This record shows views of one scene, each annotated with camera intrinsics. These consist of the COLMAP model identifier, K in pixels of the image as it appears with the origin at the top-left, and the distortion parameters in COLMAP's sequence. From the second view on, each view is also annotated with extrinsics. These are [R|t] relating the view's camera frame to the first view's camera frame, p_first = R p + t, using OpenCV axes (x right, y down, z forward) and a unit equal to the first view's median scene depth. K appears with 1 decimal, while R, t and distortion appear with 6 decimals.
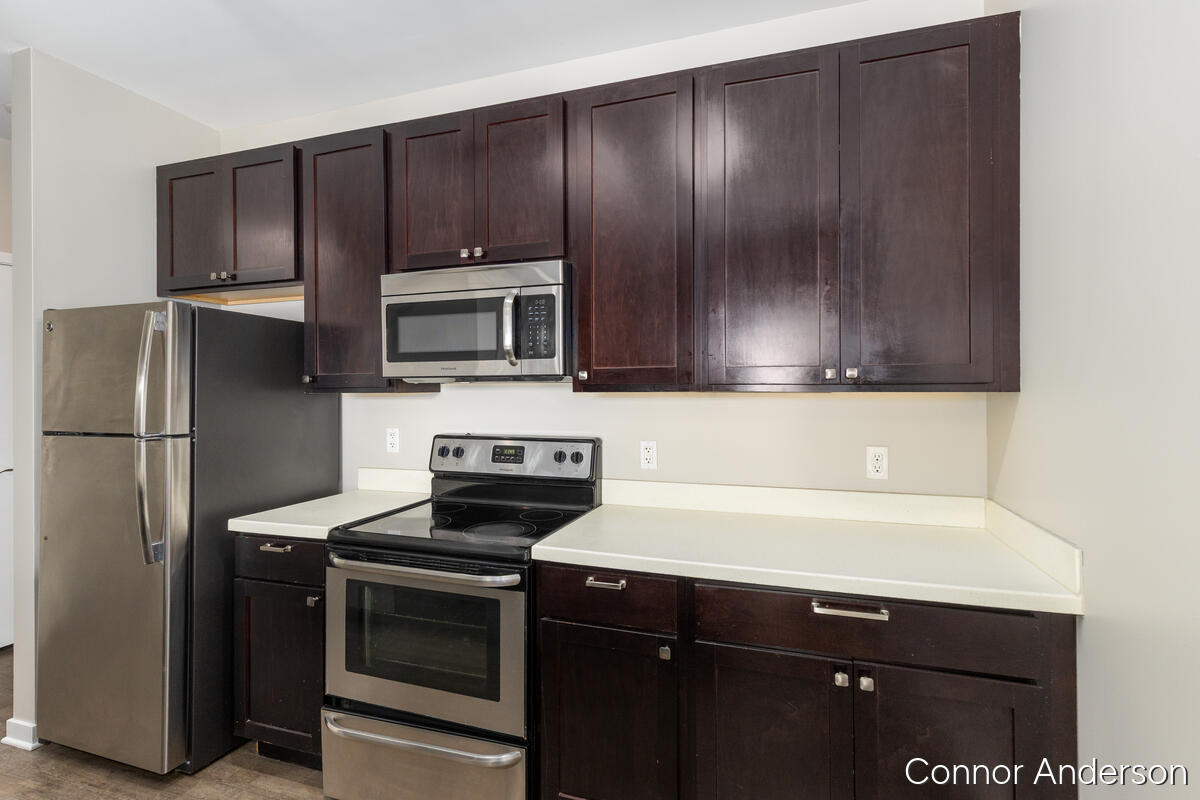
lens RADIAL K [[573.5, 0, 600.0], [0, 573.5, 400.0], [0, 0, 1]] dist [0.003802, 0.000080]
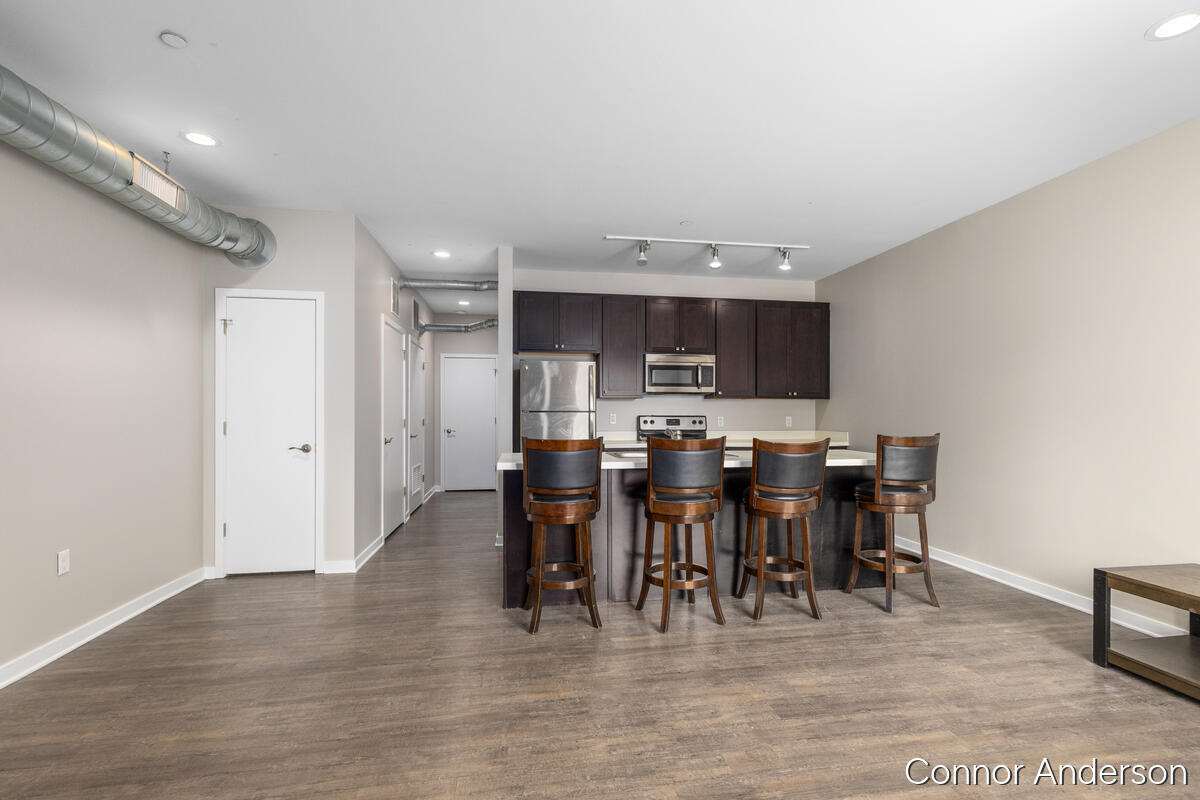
lens RADIAL K [[573.5, 0, 600.0], [0, 573.5, 400.0], [0, 0, 1]] dist [0.003802, 0.000080]
pose [[0.879078, 0.019106, 0.476295, -1.844242], [-0.000924, 0.999263, -0.038377, 0.102018], [-0.476678, 0.033296, 0.878447, -1.247017]]
